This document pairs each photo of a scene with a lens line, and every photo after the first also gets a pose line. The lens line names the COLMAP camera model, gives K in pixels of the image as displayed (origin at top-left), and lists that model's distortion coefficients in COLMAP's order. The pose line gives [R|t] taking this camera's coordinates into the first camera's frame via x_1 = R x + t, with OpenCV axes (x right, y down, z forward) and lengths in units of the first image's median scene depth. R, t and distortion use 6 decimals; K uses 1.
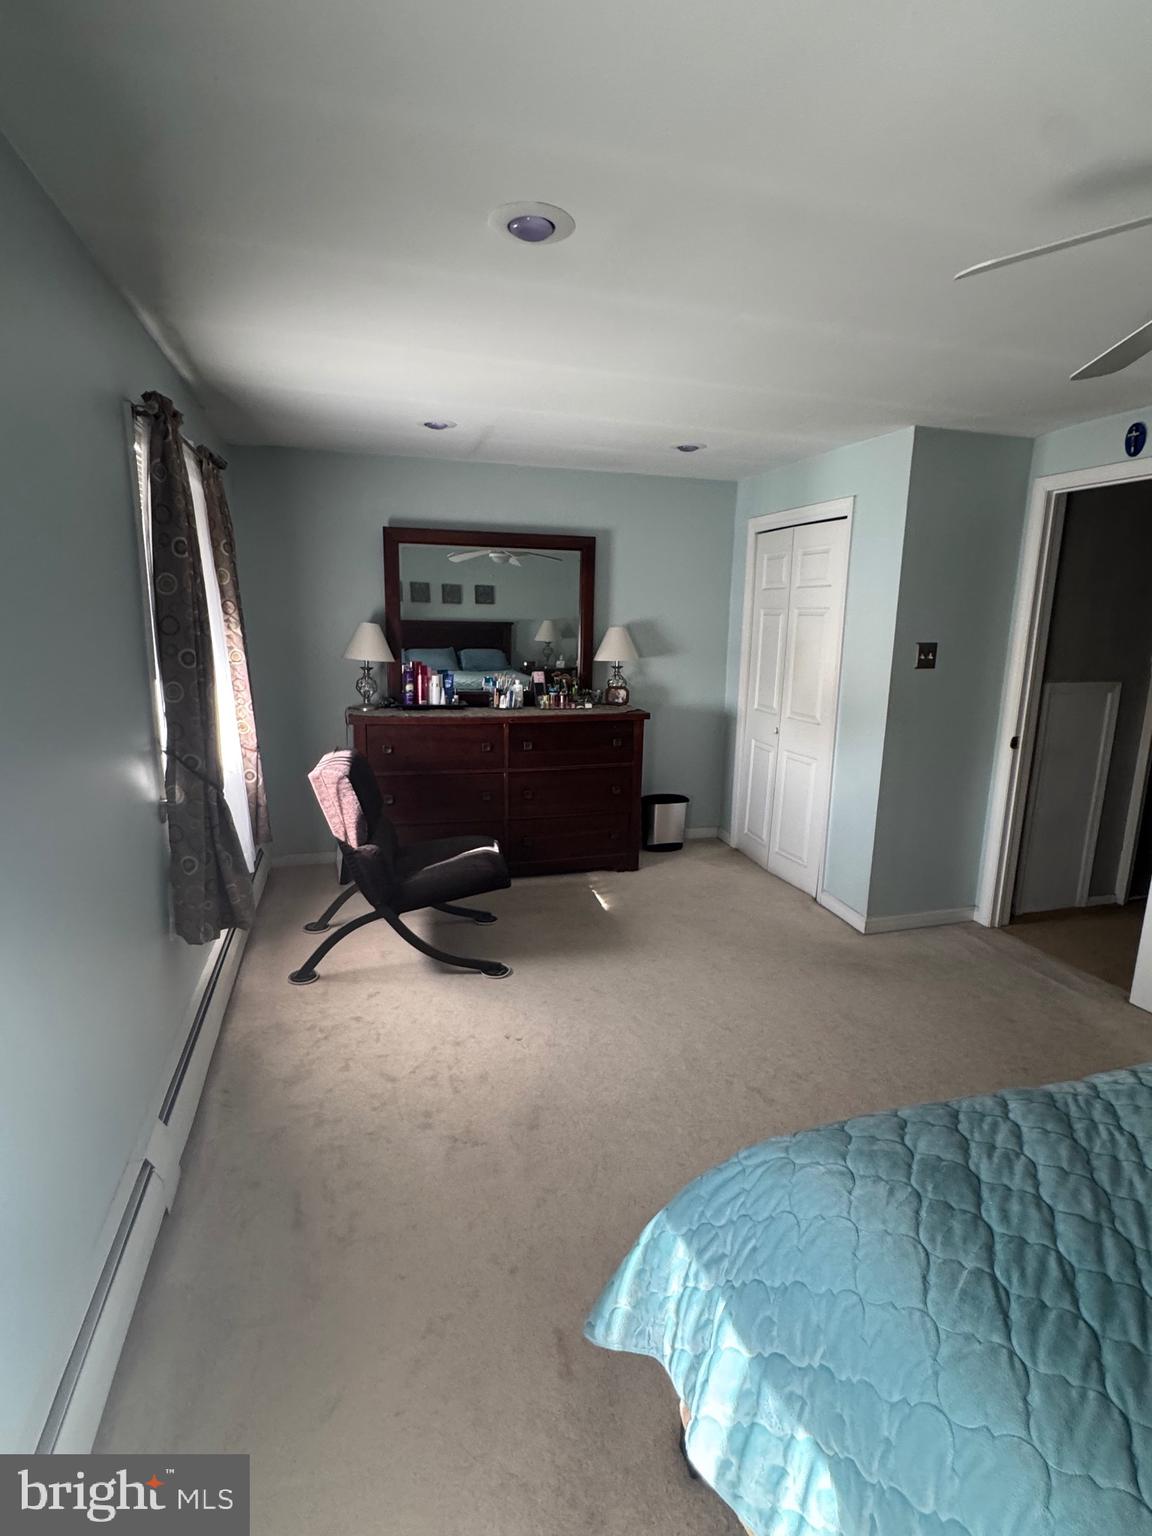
lens RADIAL K [[769.7, 0, 574.2], [0, 769.7, 767.0], [0, 0, 1]] dist [-0.001011, -0.000297]
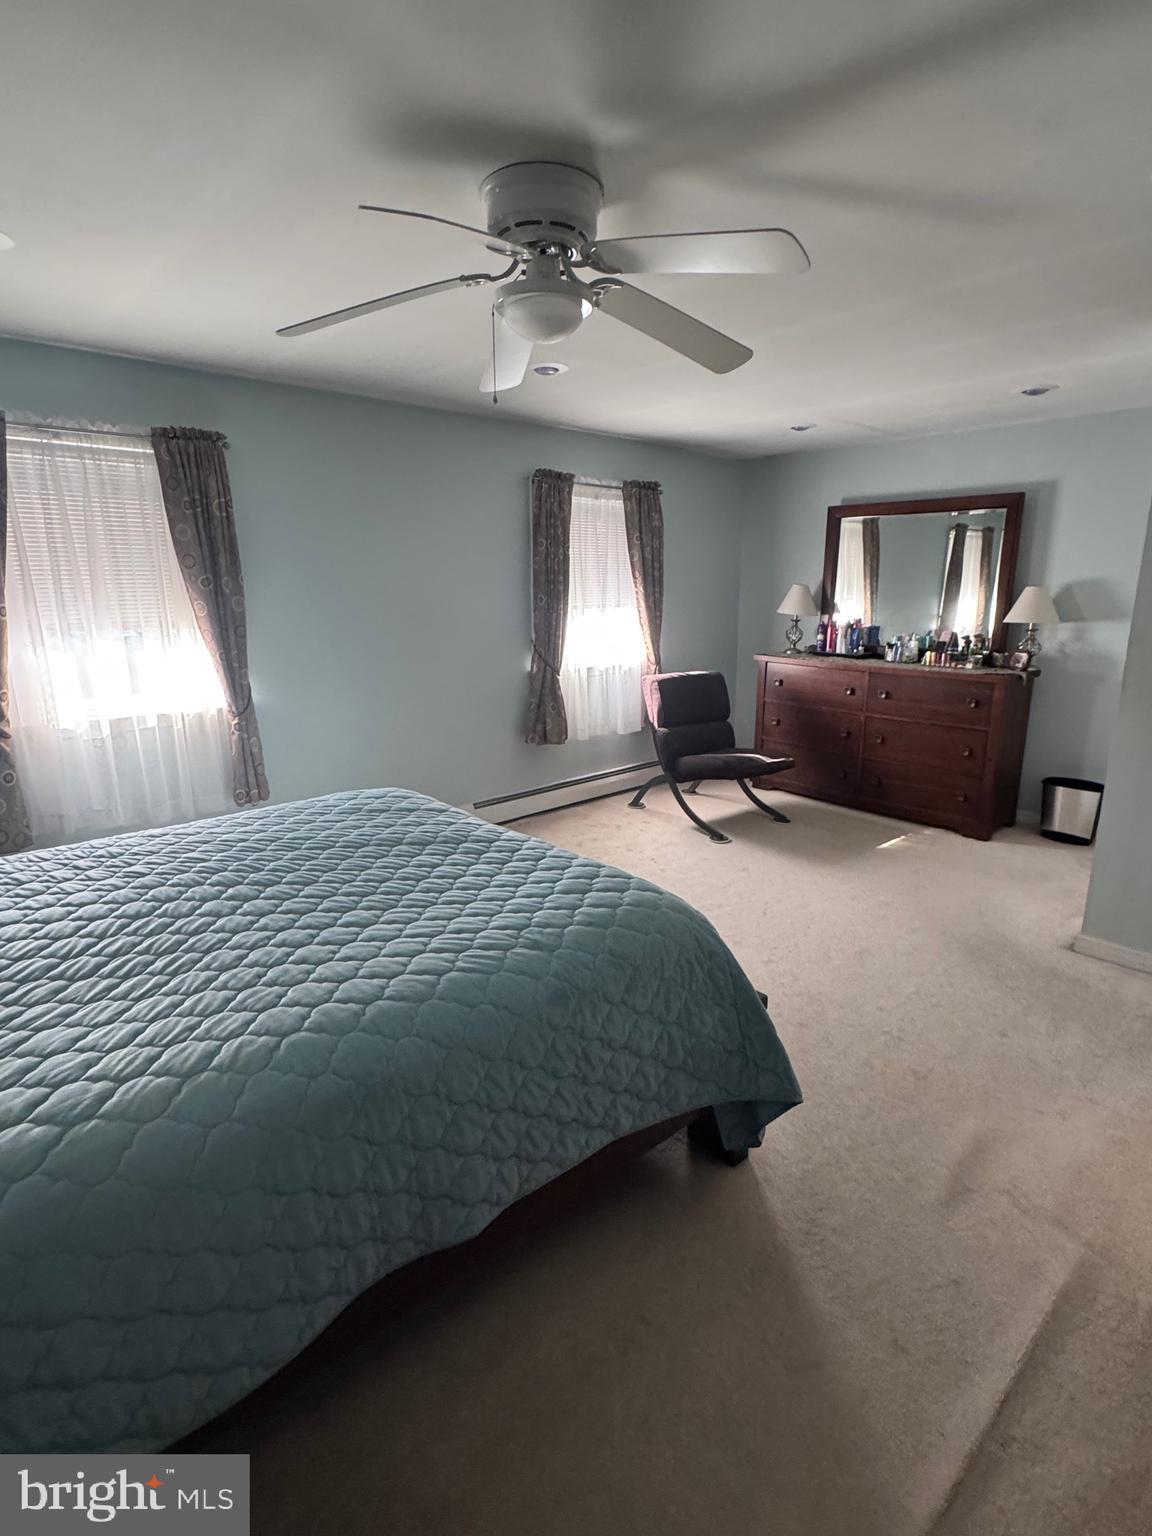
lens RADIAL K [[769.7, 0, 576.5], [0, 769.7, 771.6], [0, 0, 1]] dist [-0.001011, -0.000297]
pose [[0.438423, 0.201030, -0.875998, 0.729363], [-0.166246, 0.975984, 0.140772, -0.001475], [0.883259, 0.083913, 0.461315, 0.100570]]
